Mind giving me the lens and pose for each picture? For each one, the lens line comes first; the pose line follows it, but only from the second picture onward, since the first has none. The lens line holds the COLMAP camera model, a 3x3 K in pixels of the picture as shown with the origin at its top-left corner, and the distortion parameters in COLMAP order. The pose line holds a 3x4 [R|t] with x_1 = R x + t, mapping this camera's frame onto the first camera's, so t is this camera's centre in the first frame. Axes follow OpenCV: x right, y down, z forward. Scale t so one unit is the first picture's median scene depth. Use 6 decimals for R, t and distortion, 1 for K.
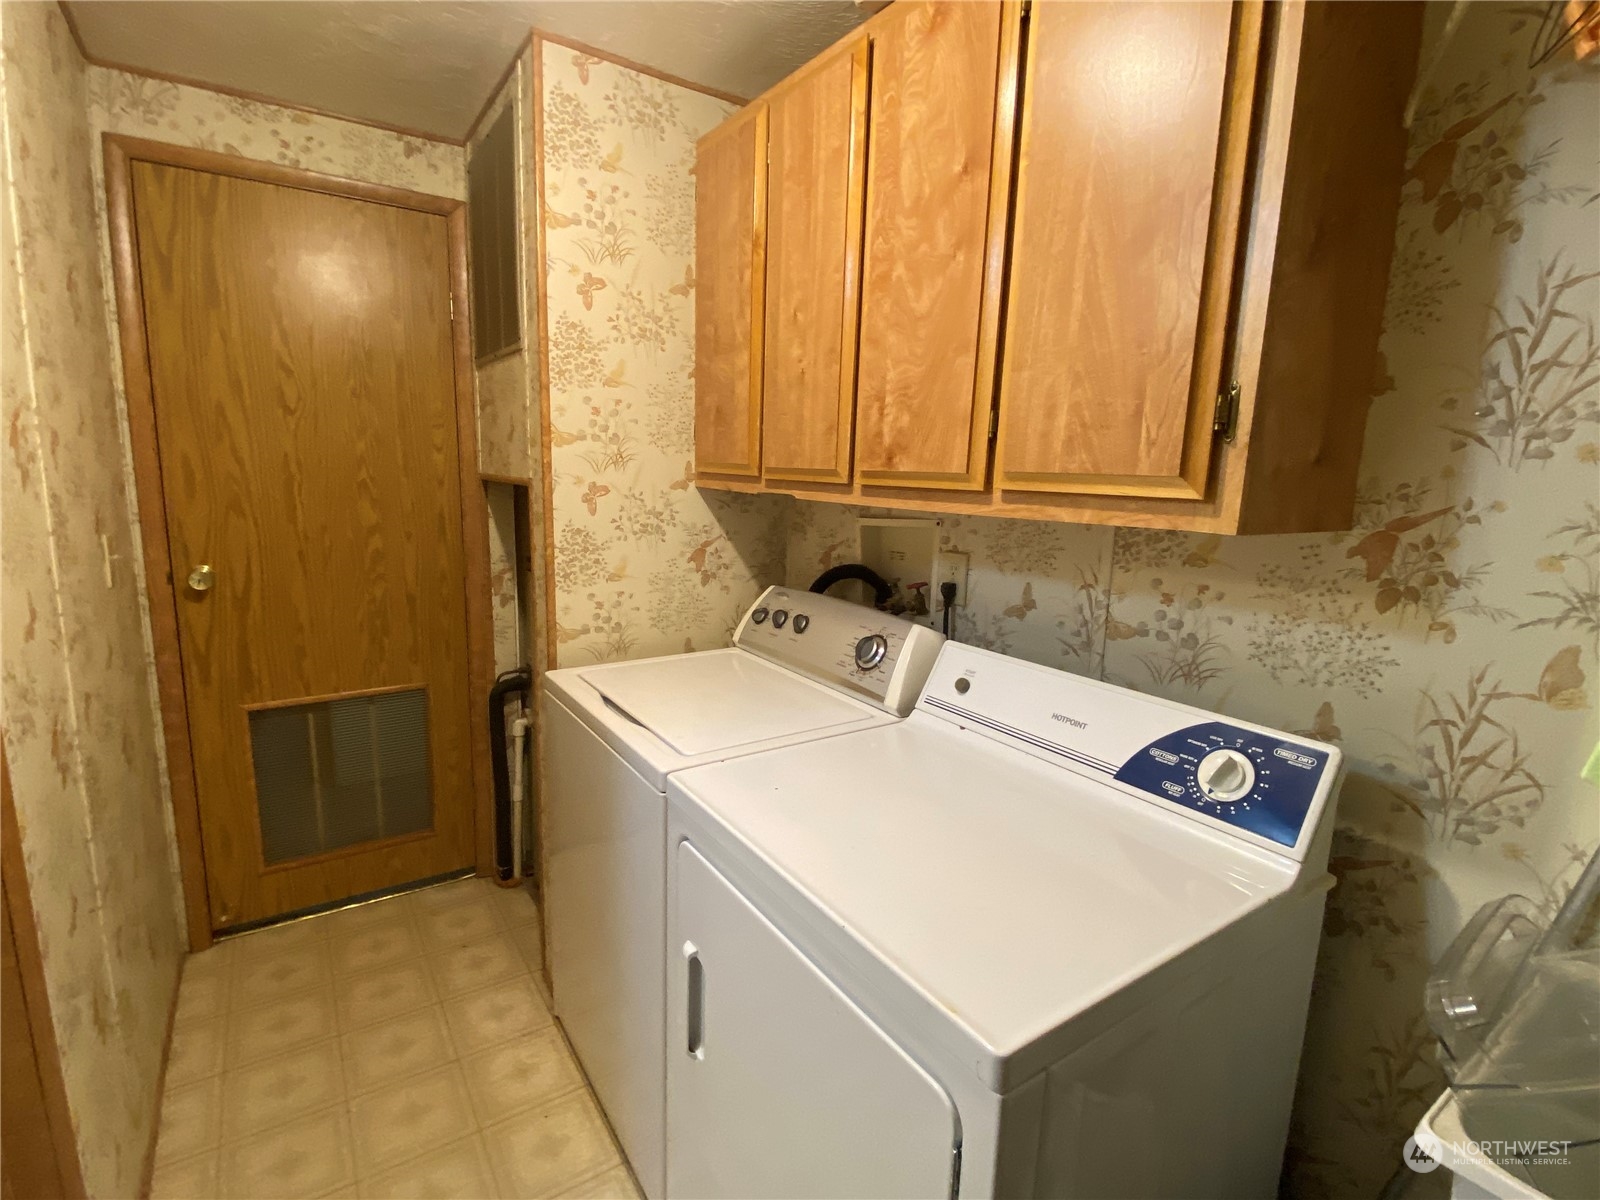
lens RADIAL K [[746.0, 0, 792.8], [0, 746.0, 594.3], [0, 0, 1]] dist [0.047699, -0.047645]
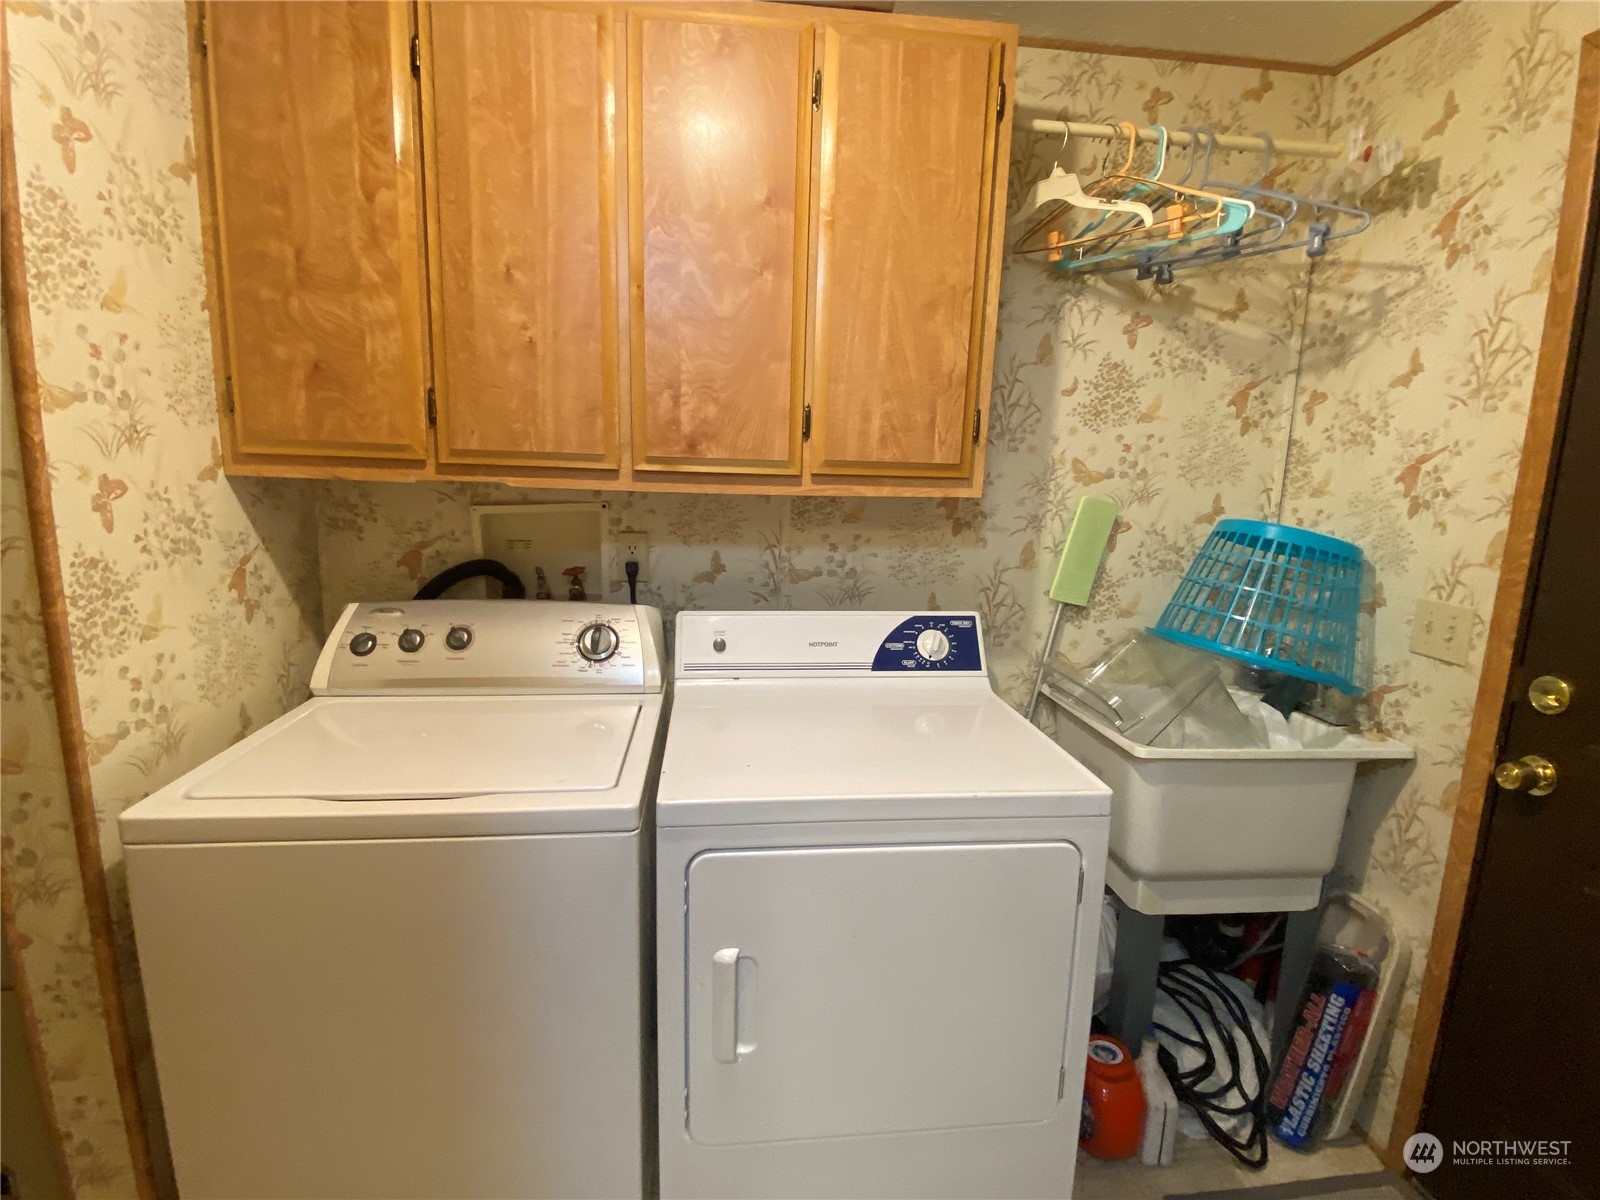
lens RADIAL K [[739.1, 0, 800.0], [0, 739.1, 600.0], [0, 0, 1]] dist [0.045037, -0.043403]
pose [[0.461318, -0.174627, 0.869880, -0.714095], [0.134084, 0.982900, 0.126208, -0.074796], [-0.877045, 0.058415, 0.476844, 0.358375]]
